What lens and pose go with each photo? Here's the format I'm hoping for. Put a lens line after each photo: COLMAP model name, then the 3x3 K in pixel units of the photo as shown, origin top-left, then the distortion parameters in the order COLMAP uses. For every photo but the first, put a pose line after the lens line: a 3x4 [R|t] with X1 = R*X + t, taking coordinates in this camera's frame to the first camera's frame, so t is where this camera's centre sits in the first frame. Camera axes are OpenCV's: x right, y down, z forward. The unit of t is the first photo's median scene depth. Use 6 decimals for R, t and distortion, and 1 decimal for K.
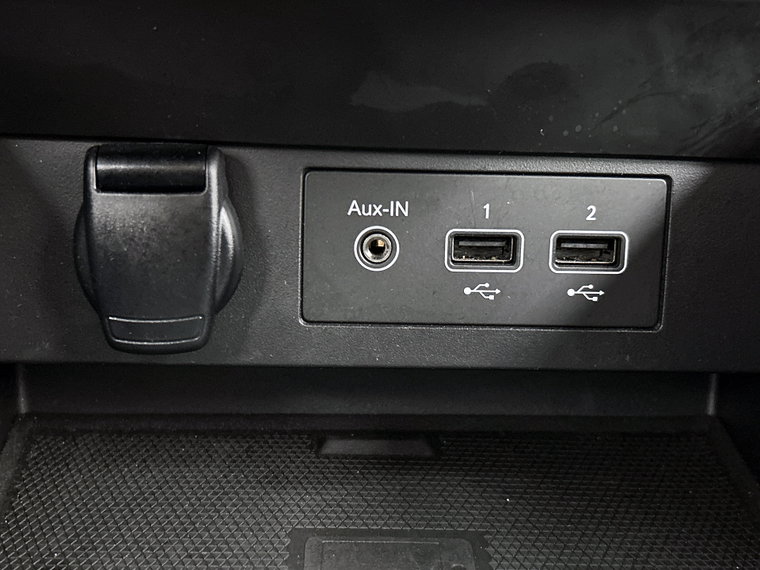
lens RADIAL K [[937.7, 0, 380.0], [0, 937.7, 285.0], [0, 0, 1]] dist [0.034073, -0.003746]
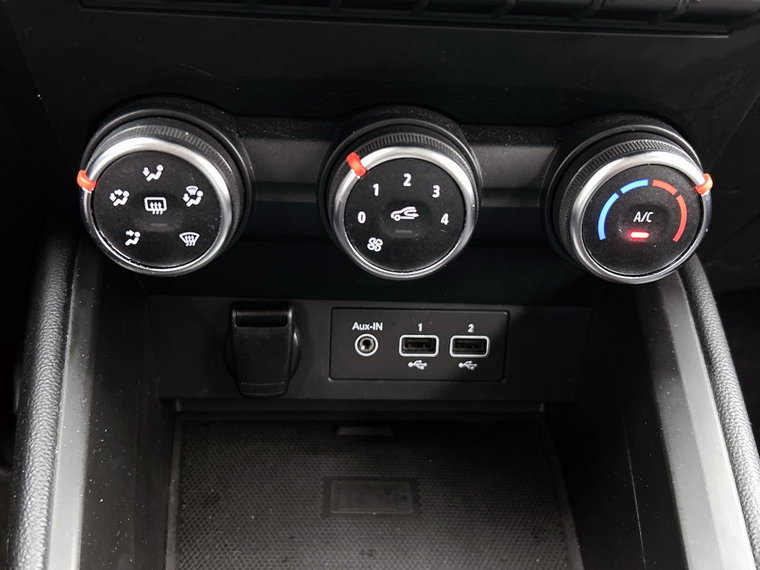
lens RADIAL K [[819.5, 0, 380.0], [0, 819.5, 285.0], [0, 0, 1]] dist [0.005175, 0.002023]
pose [[0.999590, 0.009688, 0.026935, -0.023802], [-0.011845, 0.996635, 0.081113, -0.315088], [-0.026058, -0.081399, 0.996341, -0.781934]]
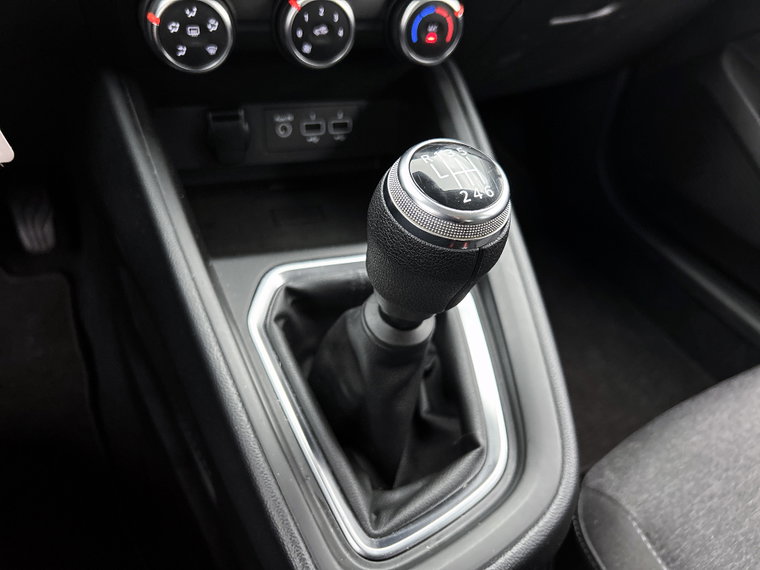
lens RADIAL K [[569.4, 0, 380.0], [0, 569.4, 285.0], [0, 0, 1]] dist [-0.033093, -0.003339]
pose [[0.953286, -0.145485, 0.264727, -0.323999], [0.059201, 0.949363, 0.308555, -0.124700], [-0.296212, -0.278469, 0.913627, -1.319810]]
